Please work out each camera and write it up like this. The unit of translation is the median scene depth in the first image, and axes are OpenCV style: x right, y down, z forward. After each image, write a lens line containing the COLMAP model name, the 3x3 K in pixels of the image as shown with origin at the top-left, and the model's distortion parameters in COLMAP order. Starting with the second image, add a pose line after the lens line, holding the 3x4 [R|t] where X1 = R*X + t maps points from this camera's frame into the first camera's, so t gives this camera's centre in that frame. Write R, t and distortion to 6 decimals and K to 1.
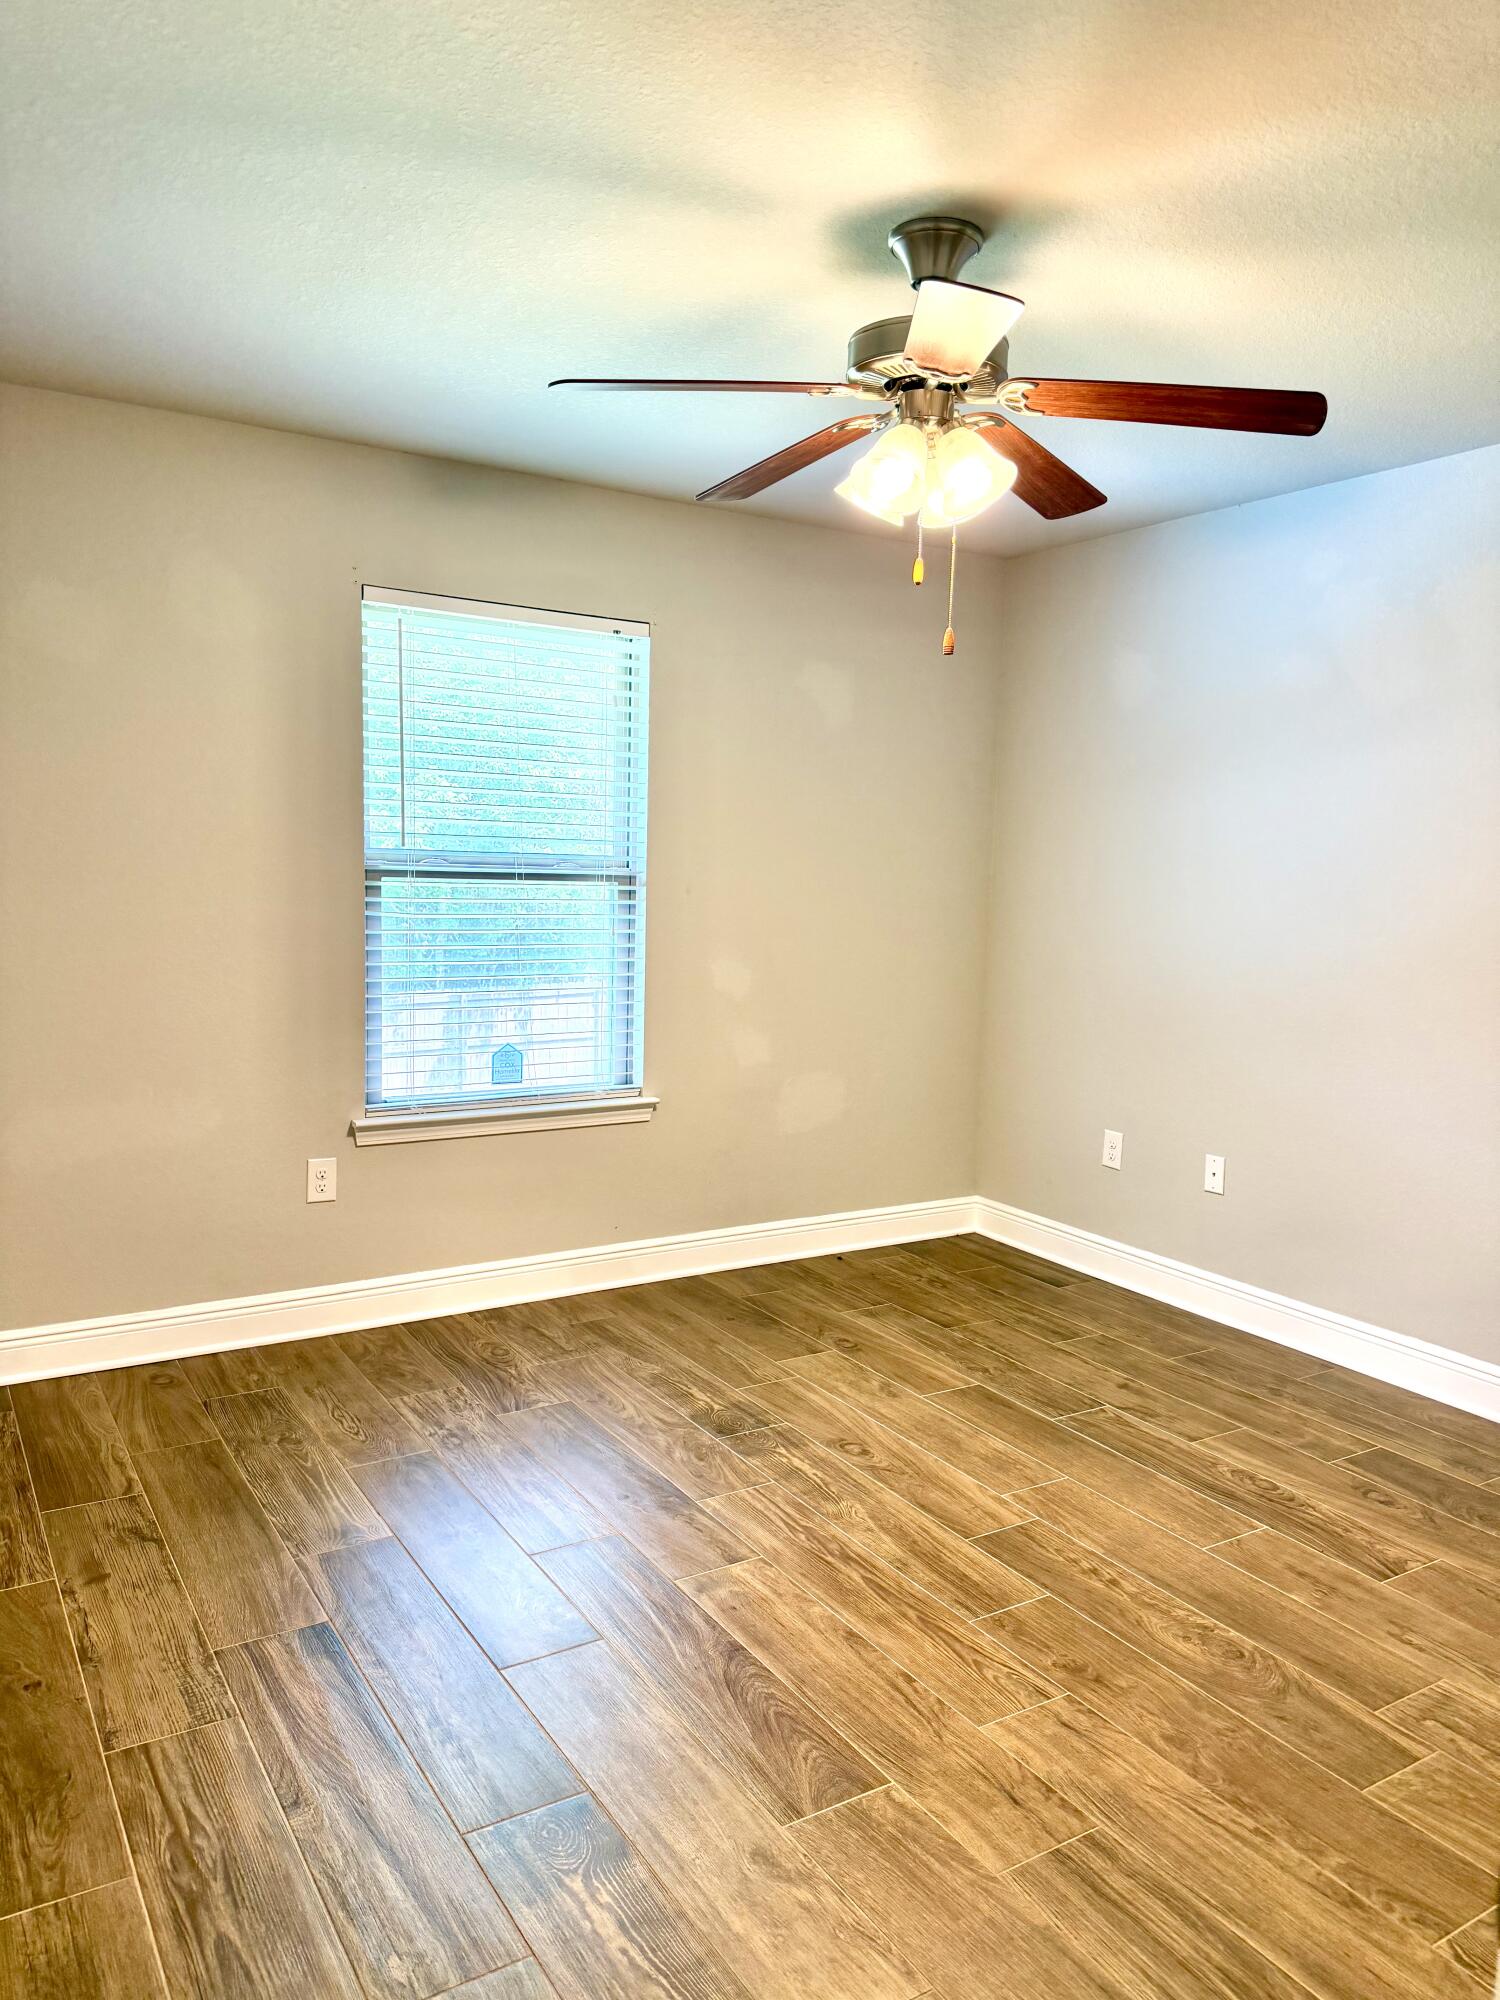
lens RADIAL K [[1421.0, 0, 753.2], [0, 1421.0, 944.2], [0, 0, 1]] dist [-0.002831, -0.004856]
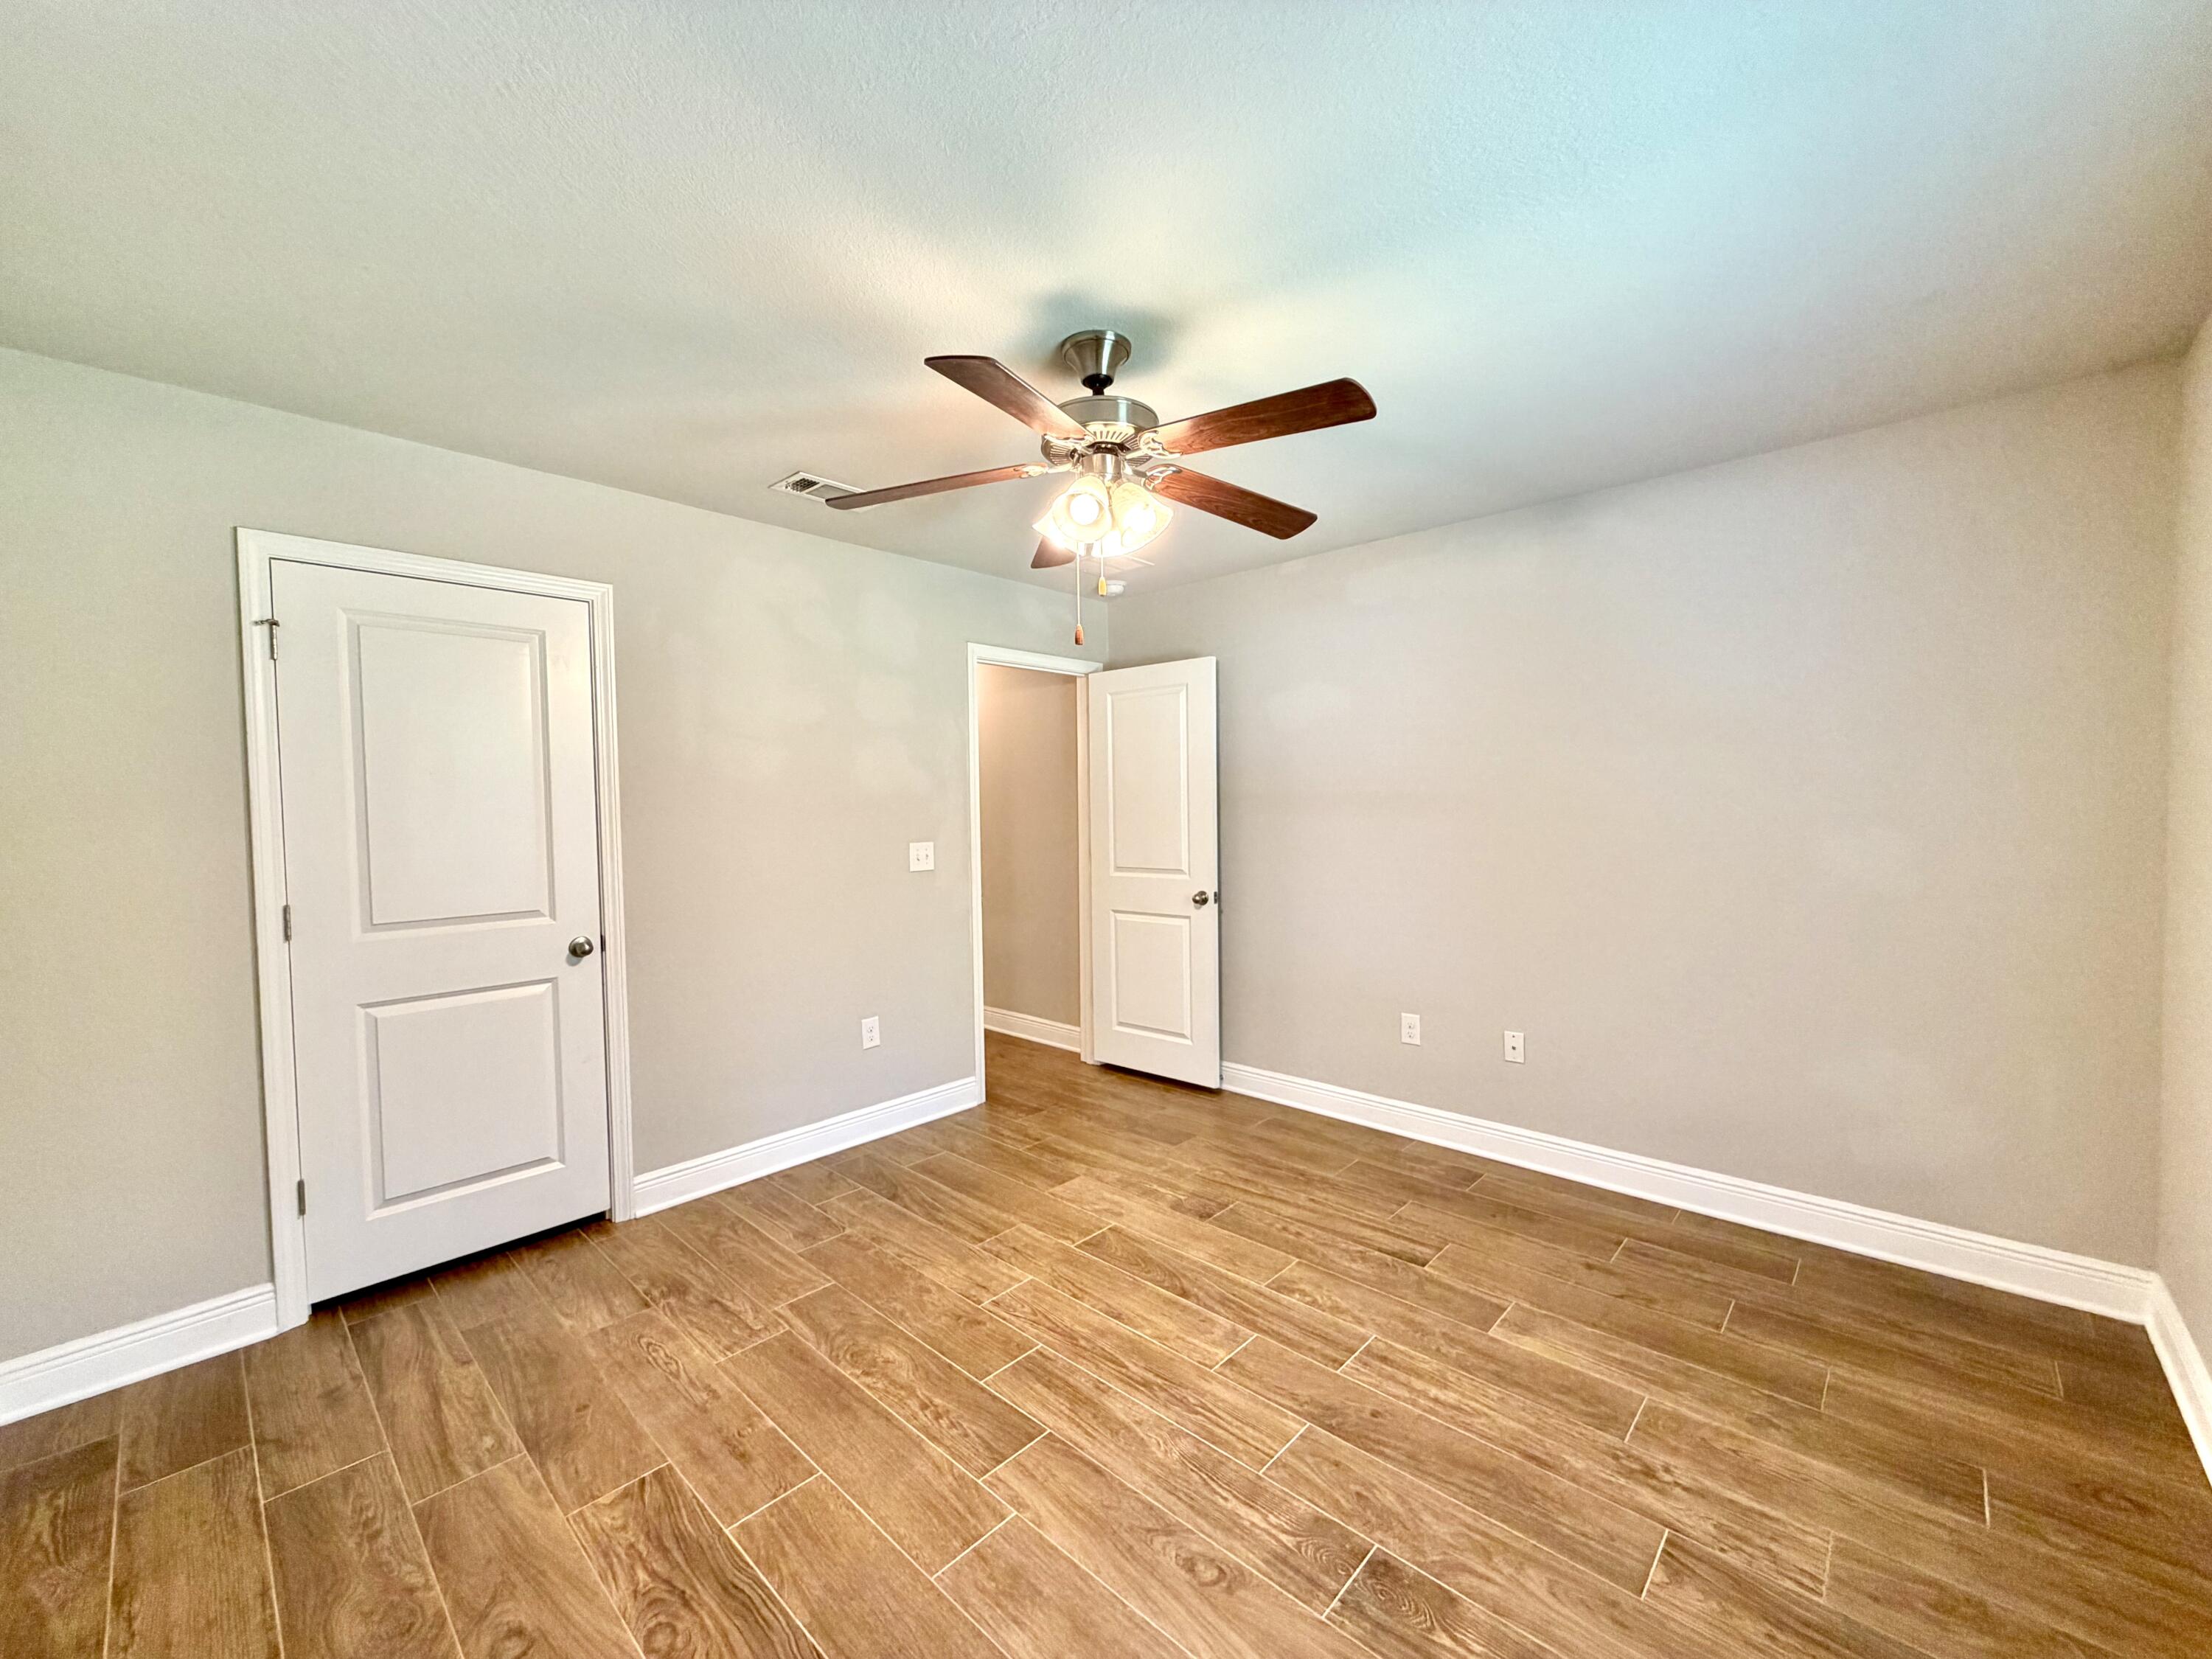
lens RADIAL K [[883.7, 0, 1098.3], [0, 883.7, 834.1], [0, 0, 1]] dist [0.000517, 0.000493]
pose [[-0.968379, -0.004990, -0.249434, 0.293420], [-0.026696, 0.996132, 0.083715, -0.091317], [0.248051, 0.087727, -0.964767, 1.670344]]
